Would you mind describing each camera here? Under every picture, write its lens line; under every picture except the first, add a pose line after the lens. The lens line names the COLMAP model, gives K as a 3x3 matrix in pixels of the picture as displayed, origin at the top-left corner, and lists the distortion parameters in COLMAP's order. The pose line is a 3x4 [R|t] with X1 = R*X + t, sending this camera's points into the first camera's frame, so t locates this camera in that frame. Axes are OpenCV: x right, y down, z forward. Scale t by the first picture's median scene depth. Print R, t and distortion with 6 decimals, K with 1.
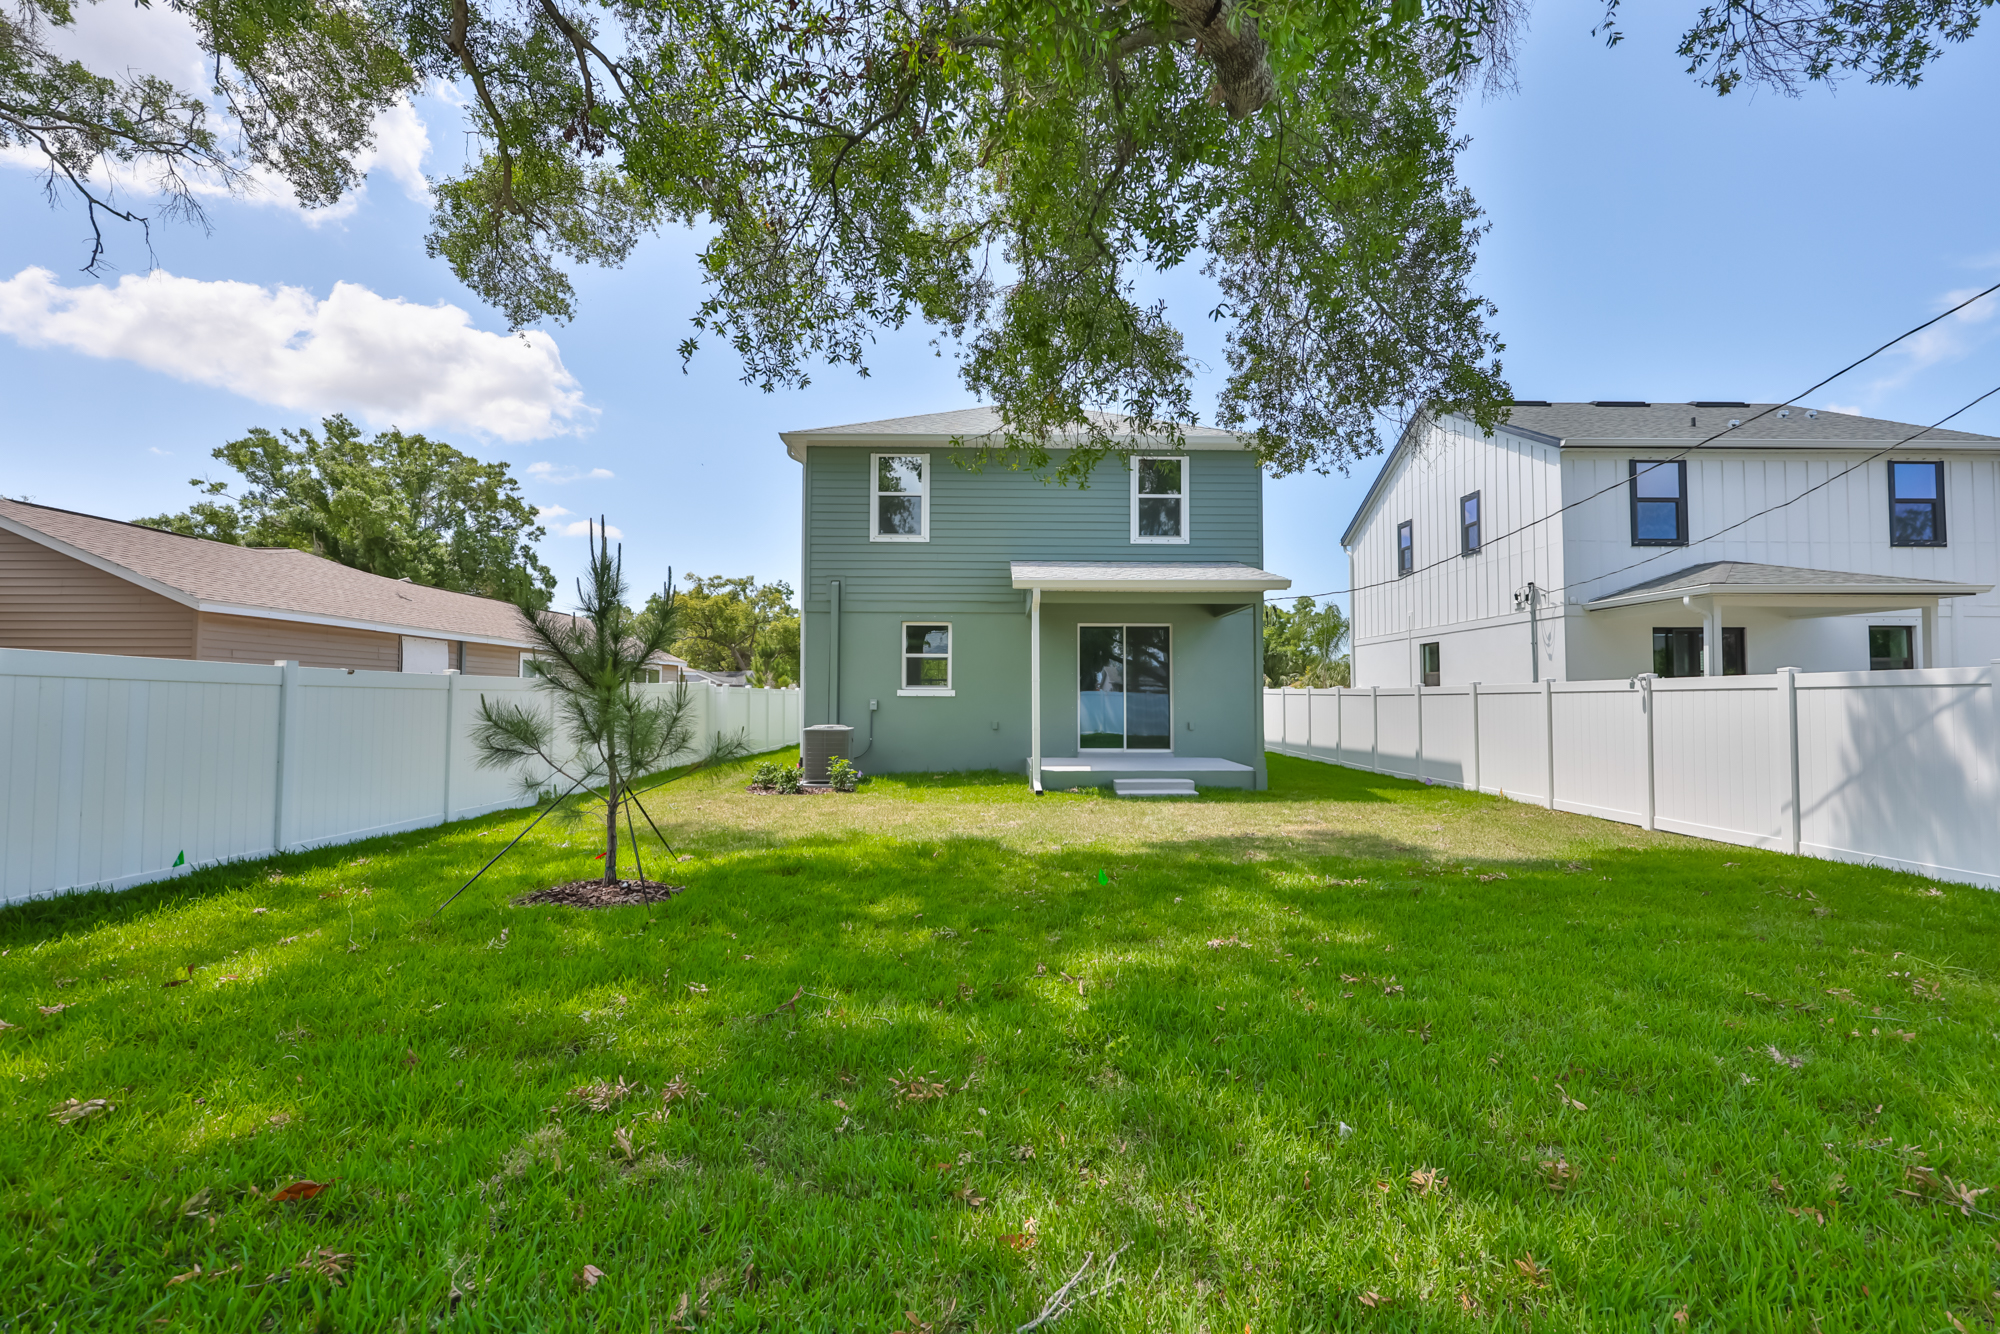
lens RADIAL K [[847.2, 0, 1001.4], [0, 847.2, 669.2], [0, 0, 1]] dist [0.006250, -0.002499]
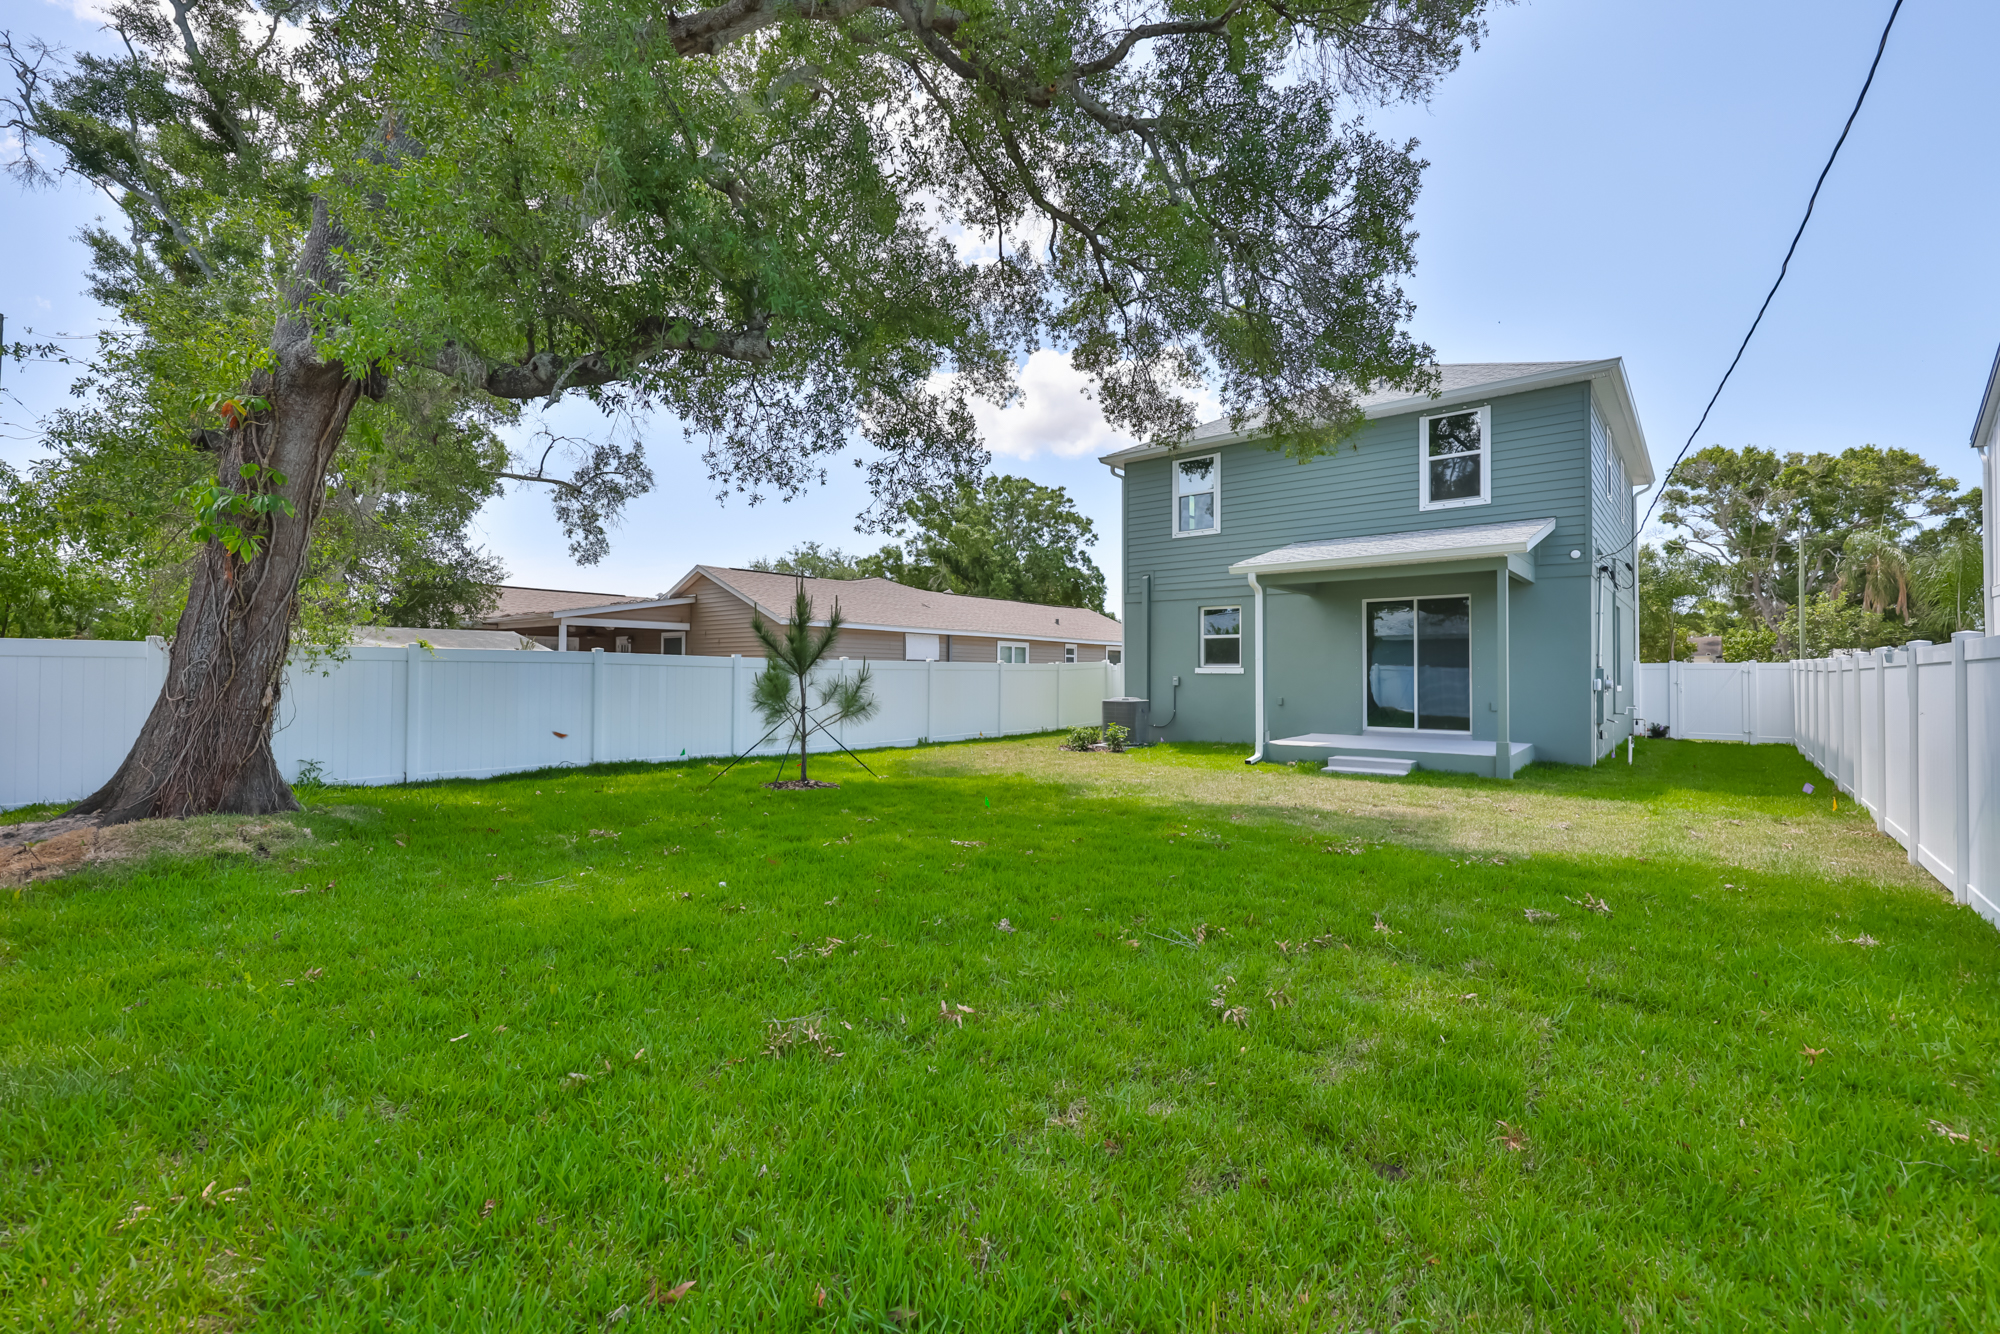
lens RADIAL K [[847.2, 0, 993.0], [0, 847.2, 666.2], [0, 0, 1]] dist [0.006250, -0.002499]
pose [[0.753618, -0.006955, -0.657276, 0.412428], [0.022071, 0.999648, 0.014728, -0.000594], [0.656943, -0.025606, 0.753506, -0.024861]]
